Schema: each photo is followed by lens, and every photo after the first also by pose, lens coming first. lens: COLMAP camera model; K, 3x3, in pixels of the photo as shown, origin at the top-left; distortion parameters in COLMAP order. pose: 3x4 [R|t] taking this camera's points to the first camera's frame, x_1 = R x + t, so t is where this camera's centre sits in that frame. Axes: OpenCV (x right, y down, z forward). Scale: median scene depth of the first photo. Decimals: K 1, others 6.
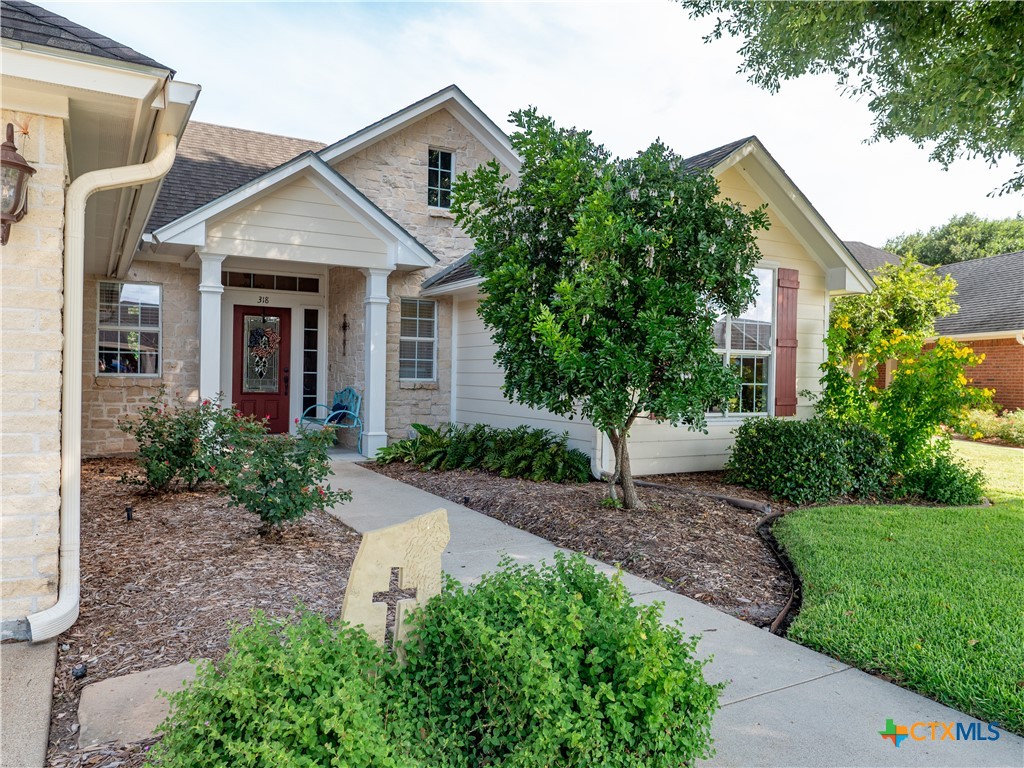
lens RADIAL K [[735.6, 0, 512.0], [0, 735.6, 384.0], [0, 0, 1]] dist [-0.038915, 0.000450]
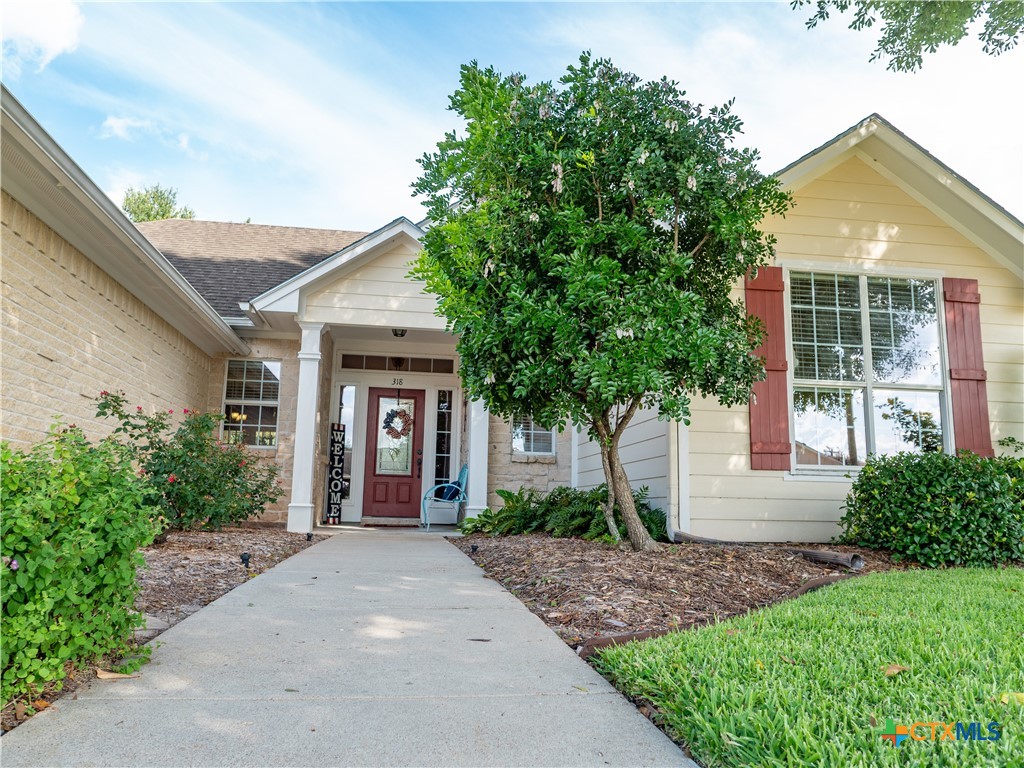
lens RADIAL K [[738.5, 0, 512.0], [0, 738.5, 384.0], [0, 0, 1]] dist [-0.025060, 0.002878]
pose [[0.933635, -0.059472, -0.353254, 0.214131], [-0.007352, 0.982733, -0.184881, 0.096564], [0.358150, 0.175208, 0.917077, 0.165181]]
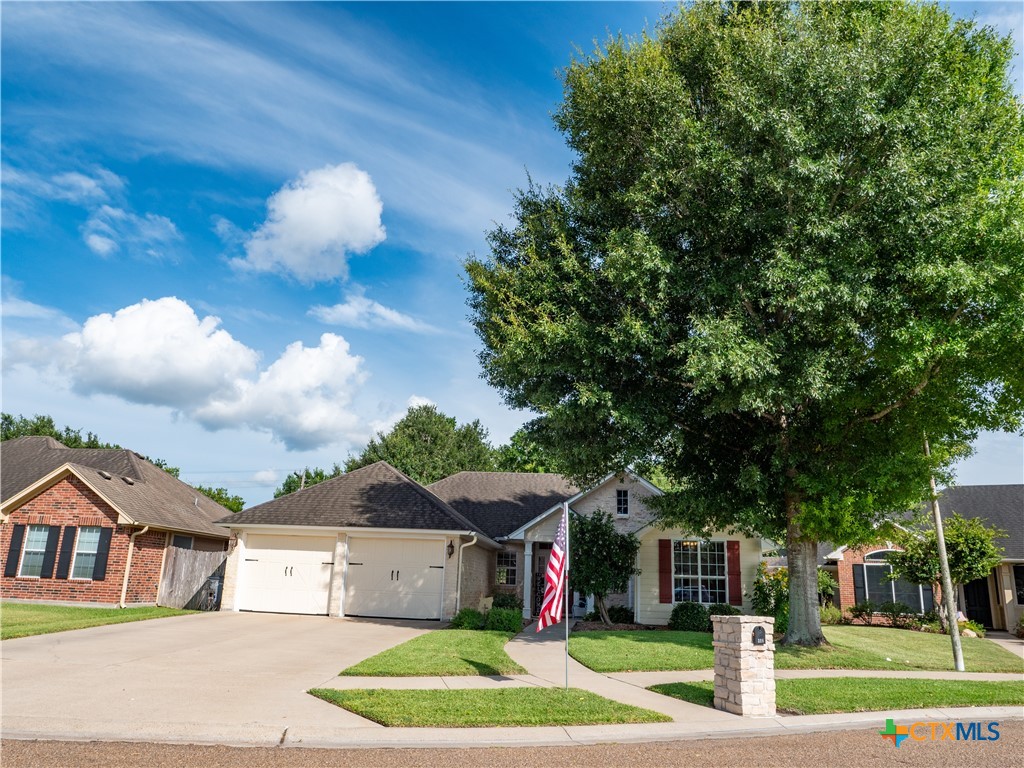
lens RADIAL K [[735.6, 0, 512.0], [0, 735.6, 384.0], [0, 0, 1]] dist [-0.038915, 0.000450]
pose [[0.811734, -0.145109, -0.565714, 1.244798], [-0.033002, 0.955697, -0.292496, 0.075660], [0.583095, 0.256099, 0.770982, -1.400094]]
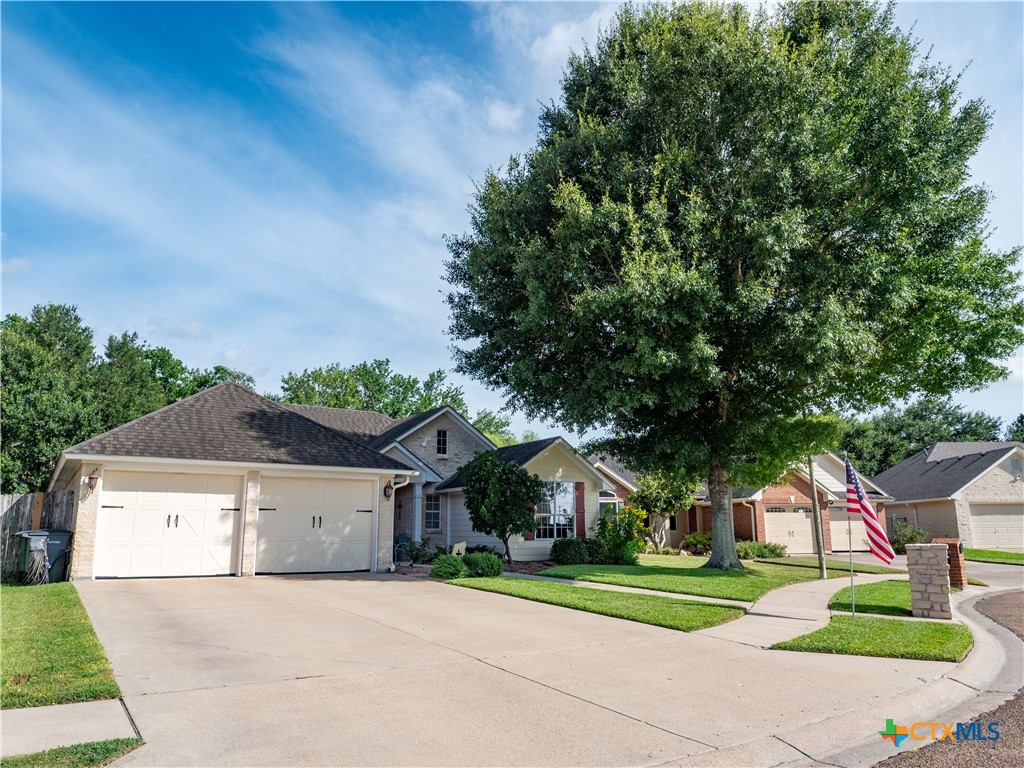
lens RADIAL K [[735.6, 0, 512.0], [0, 735.6, 384.0], [0, 0, 1]] dist [-0.038915, 0.000450]
pose [[0.998333, -0.010115, 0.056825, -0.008315], [0.022102, 0.976476, -0.214492, 0.058739], [-0.053318, 0.215390, 0.975071, -1.656665]]
